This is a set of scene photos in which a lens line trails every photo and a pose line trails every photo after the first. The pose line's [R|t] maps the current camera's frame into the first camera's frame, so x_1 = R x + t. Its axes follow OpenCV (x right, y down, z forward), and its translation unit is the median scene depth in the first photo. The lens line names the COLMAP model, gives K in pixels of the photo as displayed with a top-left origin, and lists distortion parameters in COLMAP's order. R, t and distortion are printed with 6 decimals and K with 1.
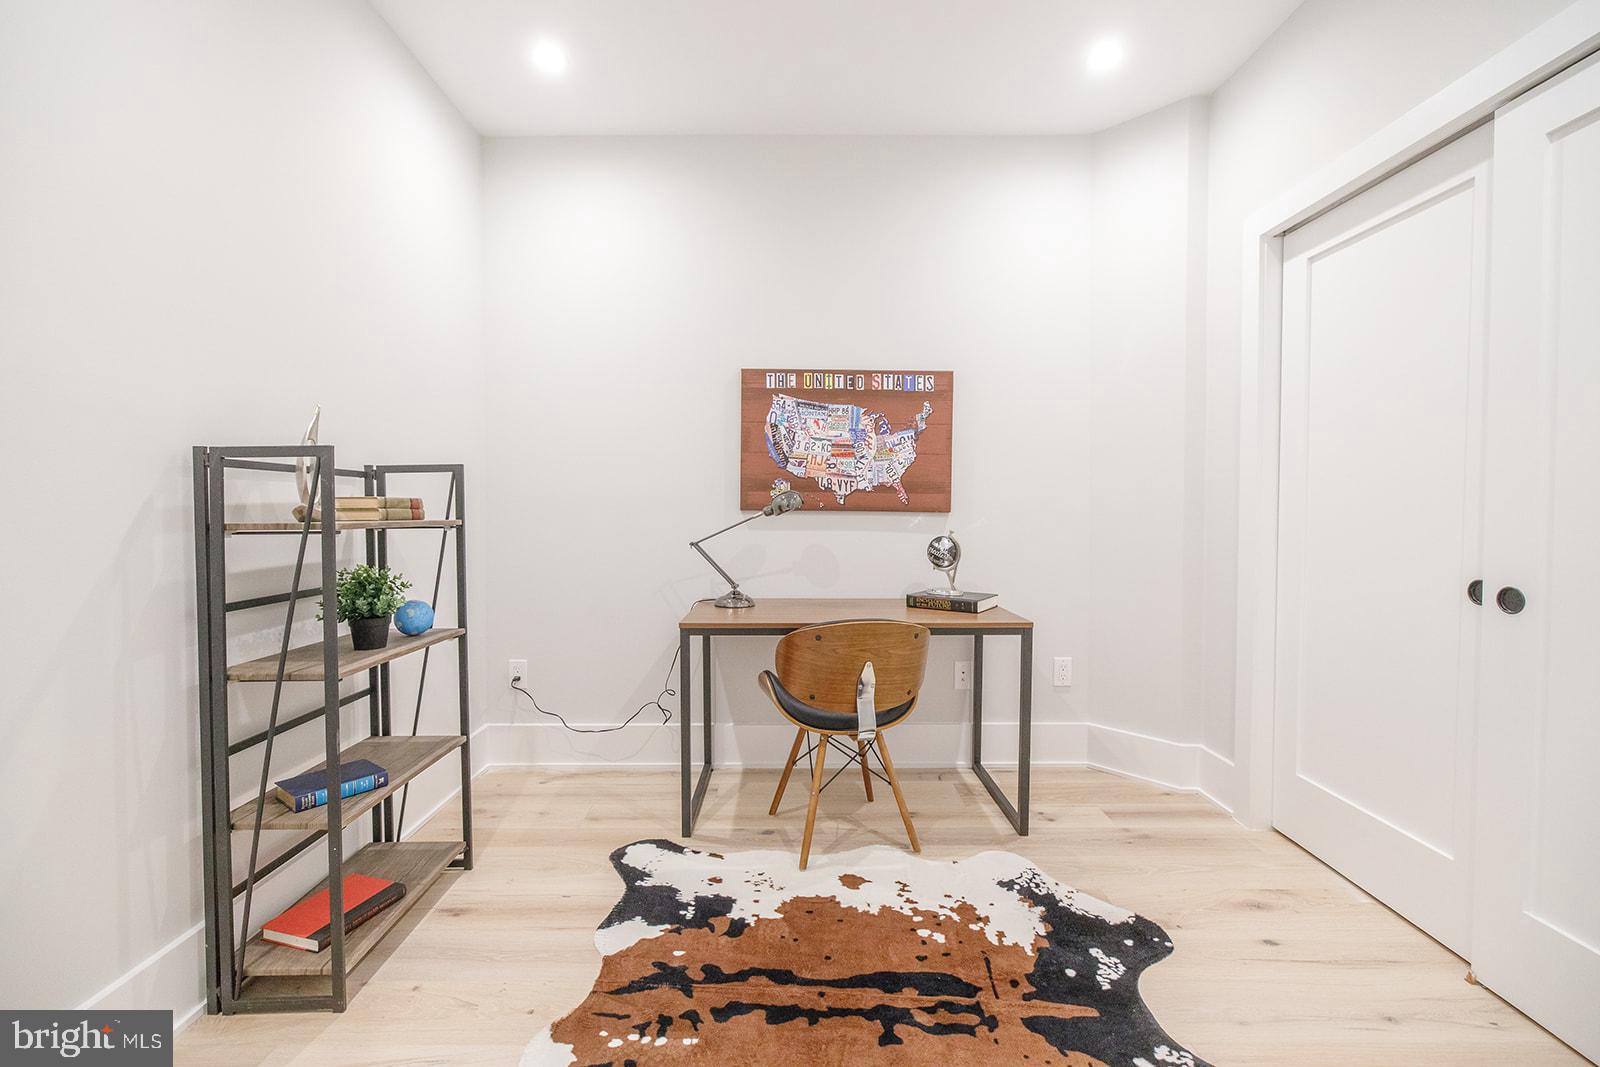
lens RADIAL K [[672.4, 0, 799.3], [0, 672.4, 525.5], [0, 0, 1]] dist [-0.004827, -0.000058]
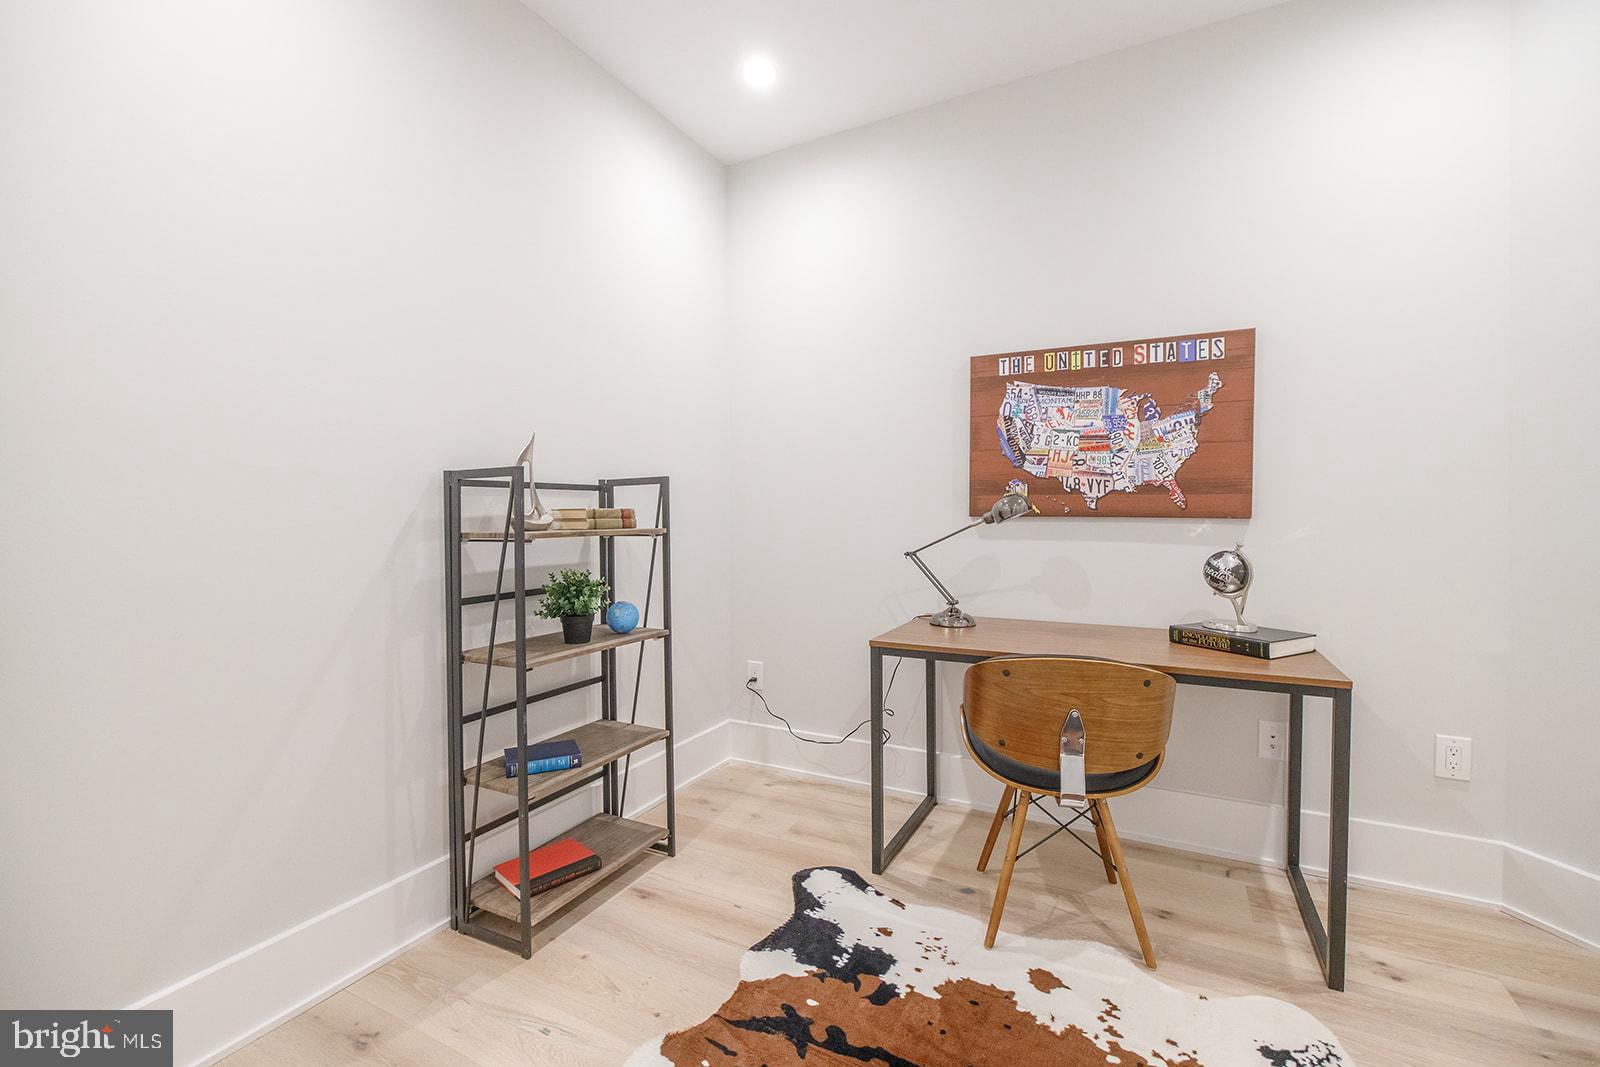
lens RADIAL K [[691.2, 0, 798.4], [0, 691.2, 525.2], [0, 0, 1]] dist [-0.003364, 0.000239]
pose [[0.880022, 0.002641, -0.474926, 0.153695], [-0.004121, 0.999989, -0.002076, -0.009064], [0.474915, 0.003784, 0.880023, 0.095845]]
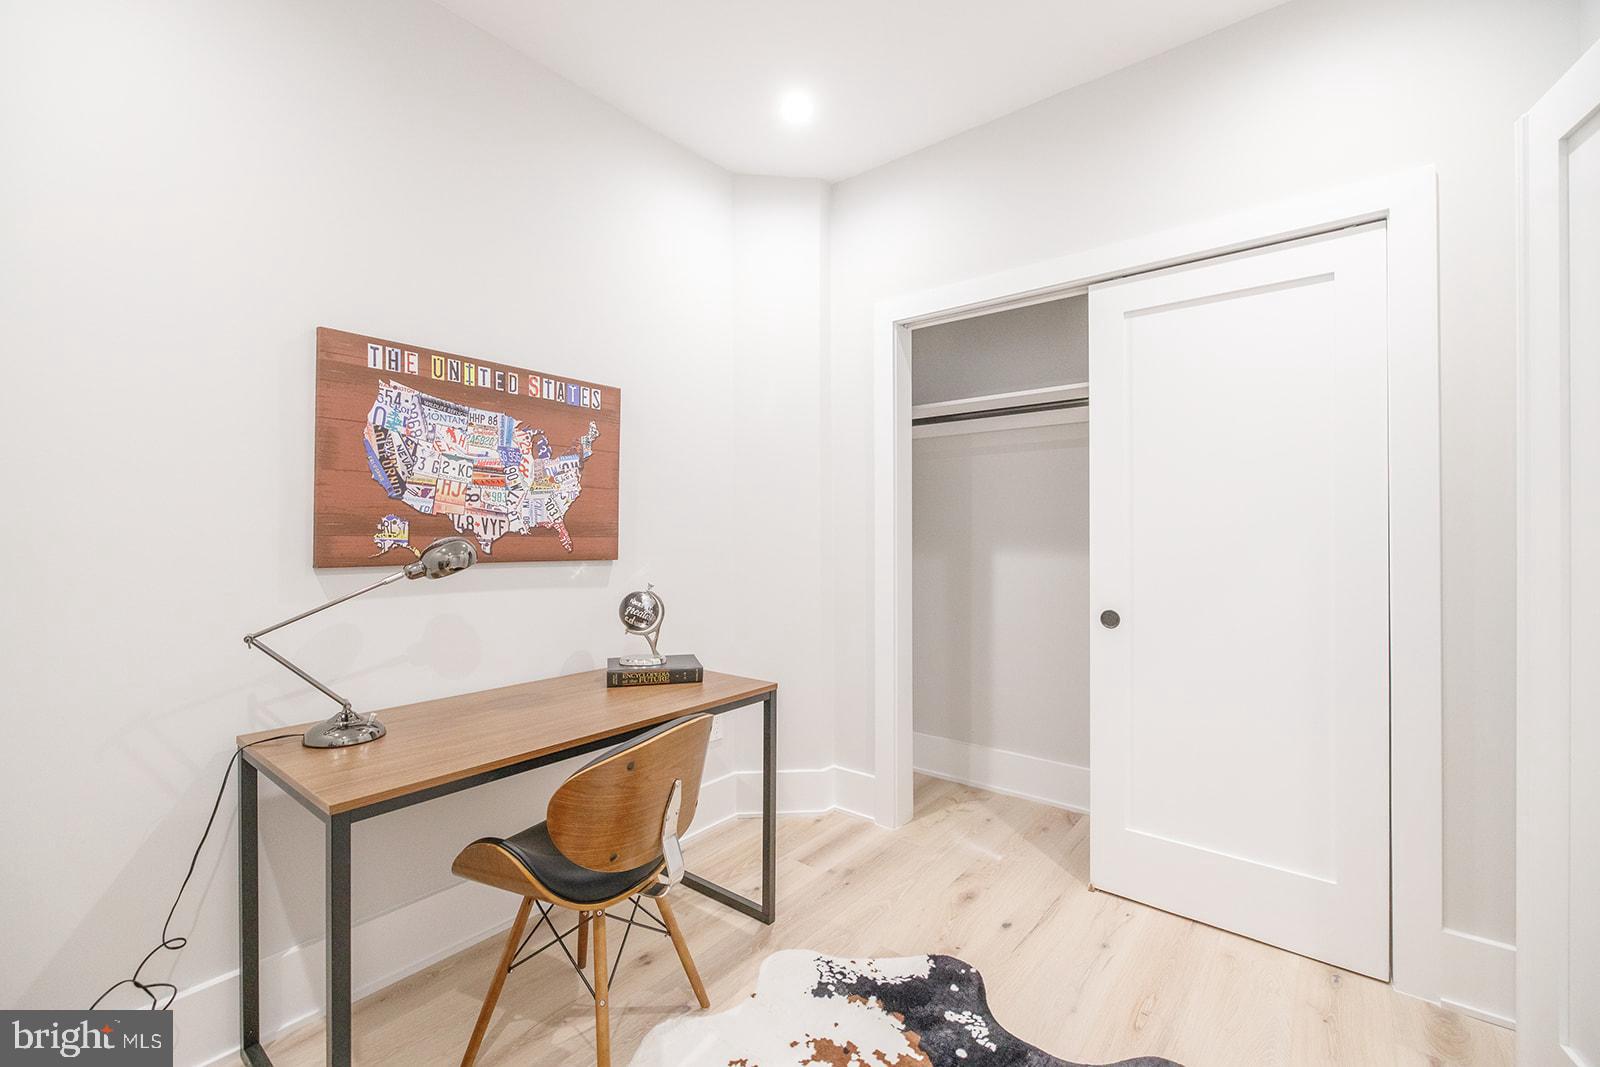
lens RADIAL K [[676.3, 0, 792.4], [0, 676.3, 527.2], [0, 0, 1]] dist [-0.002539, 0.000514]
pose [[0.632341, 0.002599, 0.774686, -0.292324], [0.019298, 0.999631, -0.019106, -0.041201], [-0.774450, 0.027032, 0.632057, 0.328427]]
